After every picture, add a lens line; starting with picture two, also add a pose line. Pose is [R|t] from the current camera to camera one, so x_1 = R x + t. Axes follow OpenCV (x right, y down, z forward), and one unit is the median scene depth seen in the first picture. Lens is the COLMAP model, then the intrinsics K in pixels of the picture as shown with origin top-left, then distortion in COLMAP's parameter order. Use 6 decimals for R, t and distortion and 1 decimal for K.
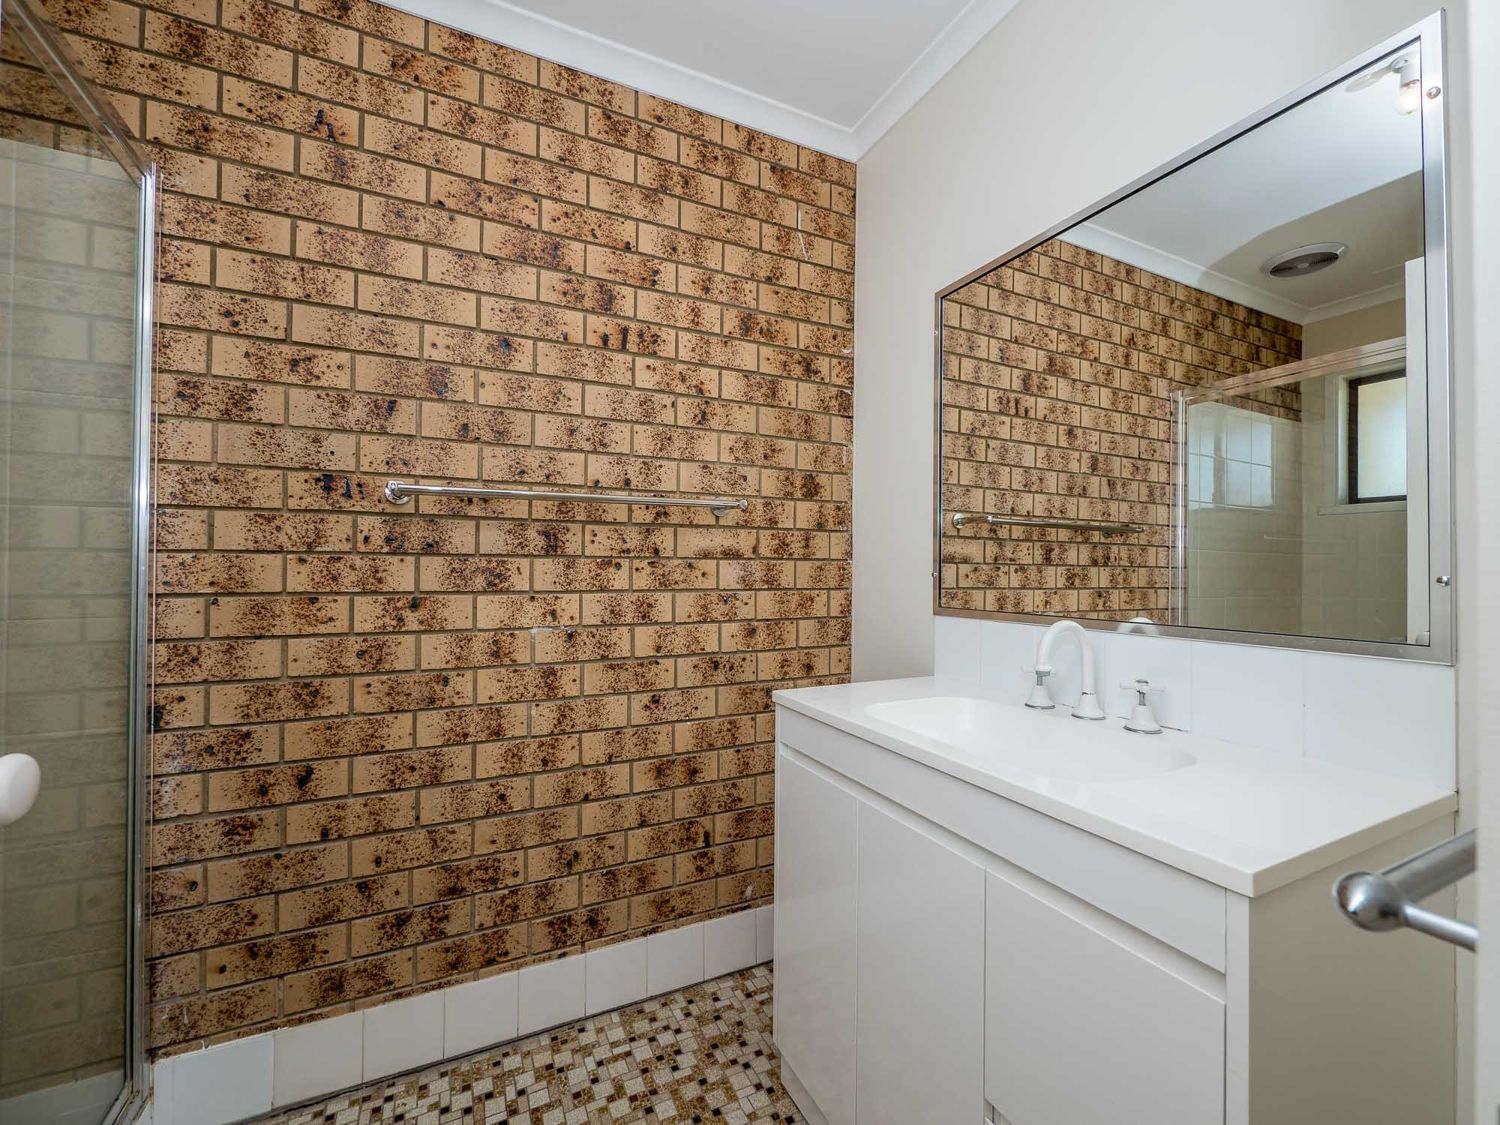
lens RADIAL K [[629.1, 0, 751.2], [0, 629.1, 562.4], [0, 0, 1]] dist [-0.009650, 0.000123]
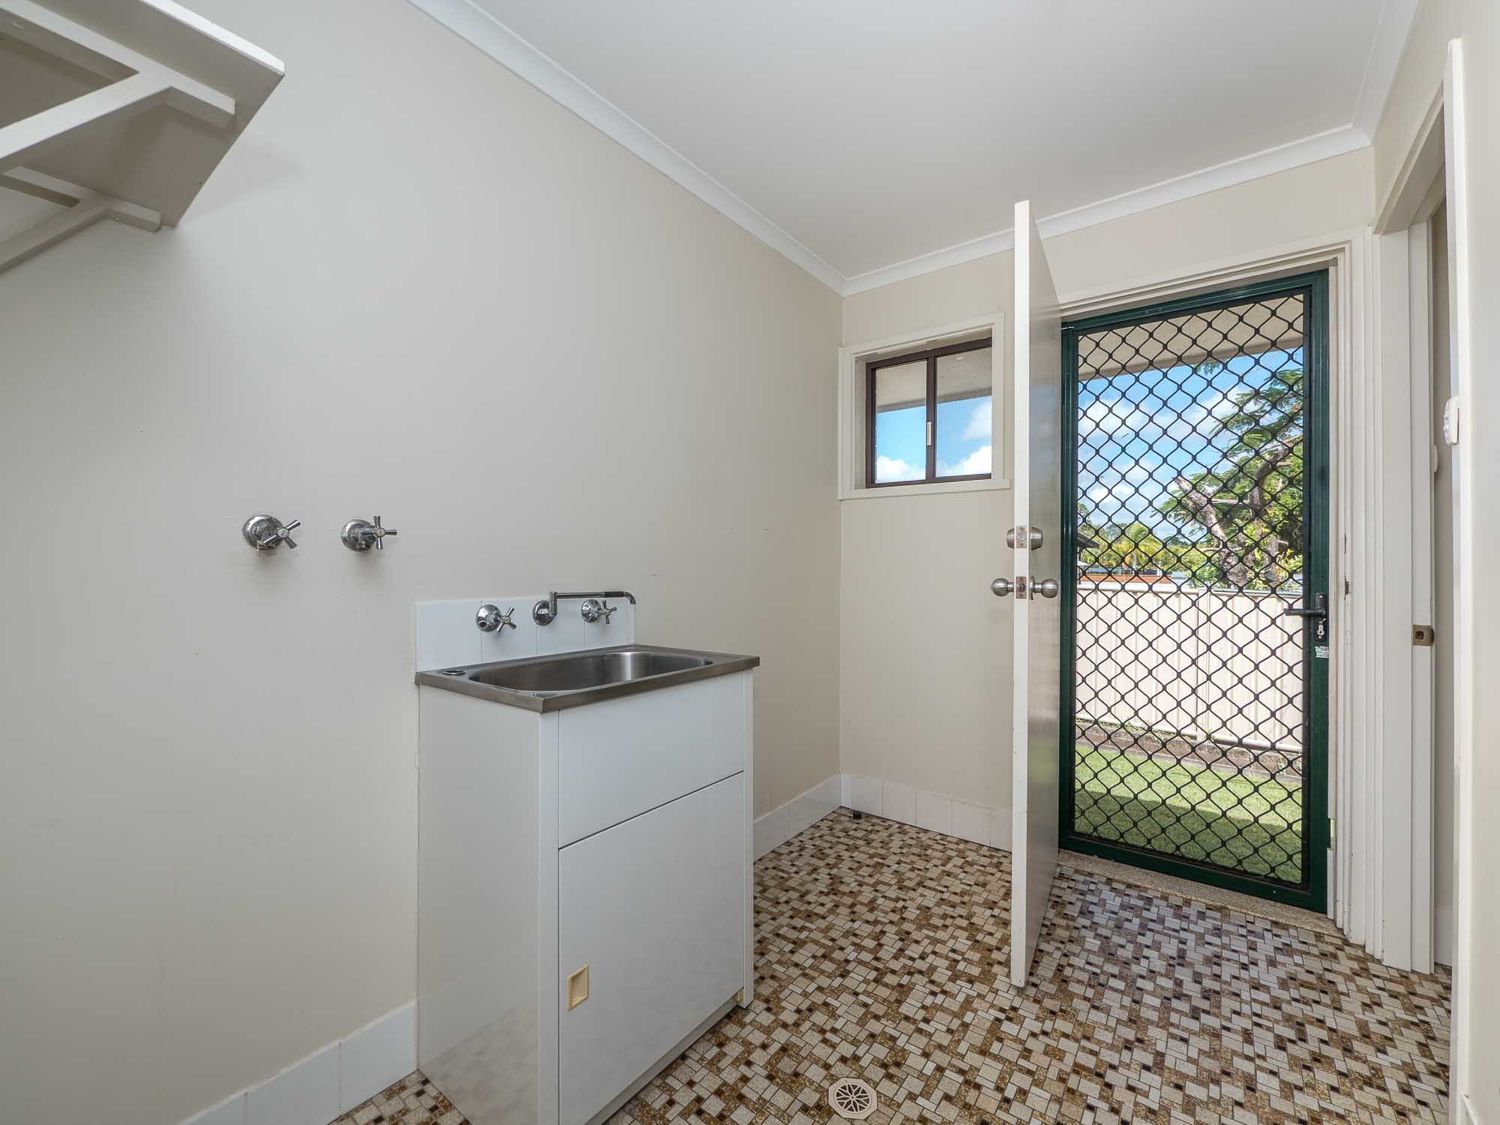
lens RADIAL K [[629.1, 0, 749.7], [0, 629.1, 562.4], [0, 0, 1]] dist [-0.009650, 0.000123]
pose [[0.443524, -0.003618, -0.896255, 0.722727], [0.006902, 0.999976, -0.000621, 0.015252], [0.896236, -0.005911, 0.443539, 0.113213]]
